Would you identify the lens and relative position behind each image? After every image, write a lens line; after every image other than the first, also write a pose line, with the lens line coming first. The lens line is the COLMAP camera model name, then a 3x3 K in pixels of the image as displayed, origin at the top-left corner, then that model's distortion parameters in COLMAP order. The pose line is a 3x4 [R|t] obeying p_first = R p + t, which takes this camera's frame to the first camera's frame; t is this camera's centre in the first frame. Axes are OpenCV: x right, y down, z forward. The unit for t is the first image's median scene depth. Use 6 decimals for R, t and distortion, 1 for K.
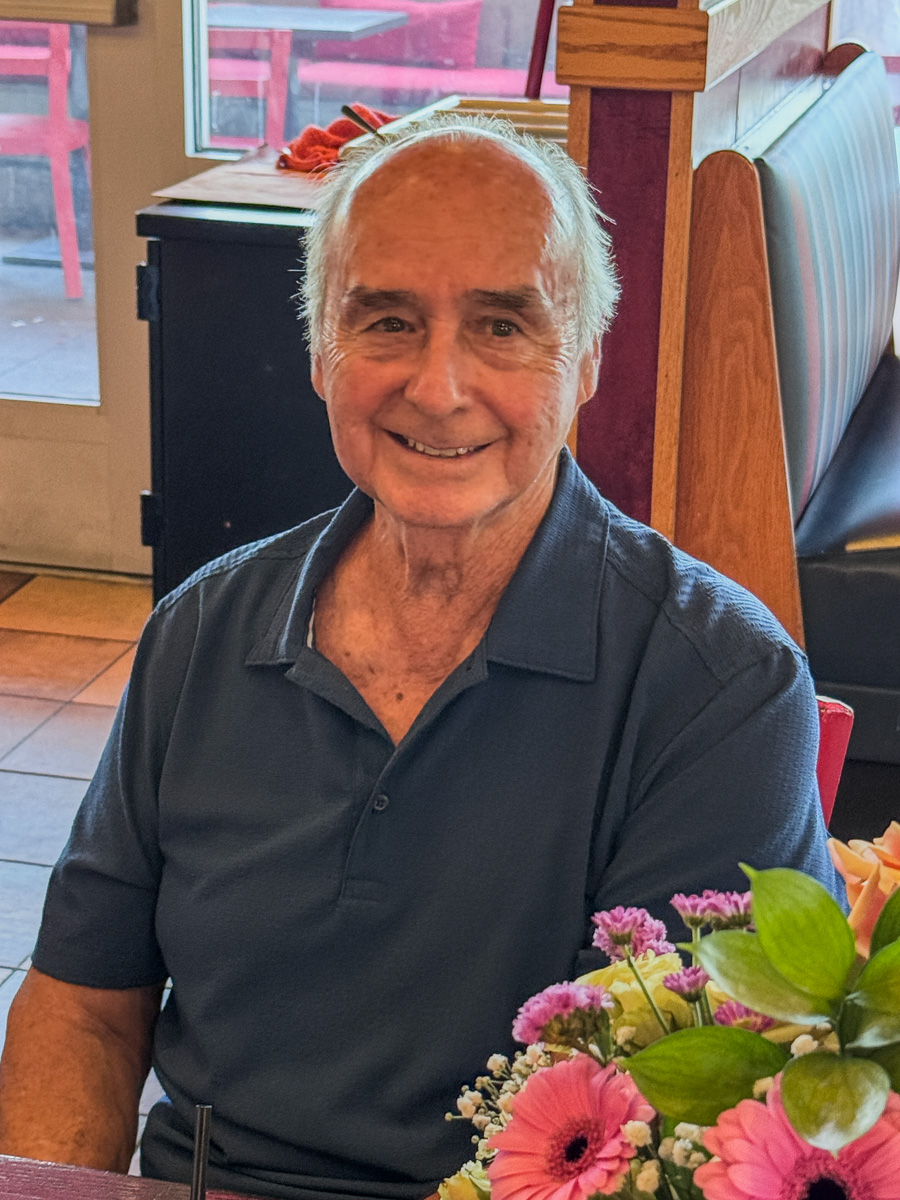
lens RADIAL K [[2543.2, 0, 450.0], [0, 2543.2, 600.0], [0, 0, 1]] dist [1.230867, -13.483090]
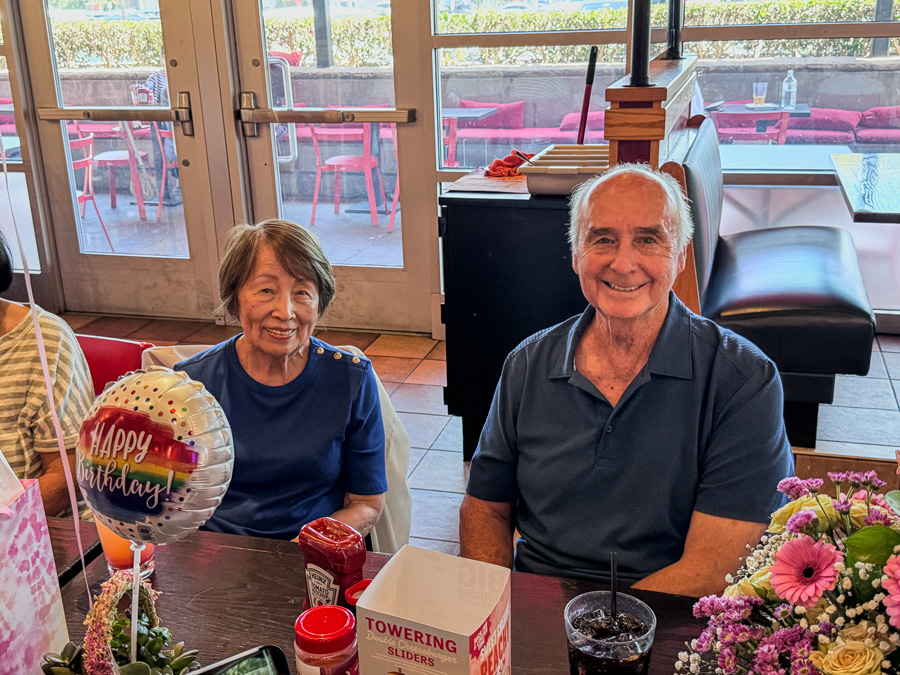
lens RADIAL K [[1018.6, 0, 450.0], [0, 1018.6, 337.5], [0, 0, 1]] dist [-0.015634, 0.005540]
pose [[0.996703, -0.029896, -0.075428, -0.101233], [0.029813, 0.999553, -0.002234, -0.014040], [0.075461, -0.000022, 0.997149, -0.013522]]
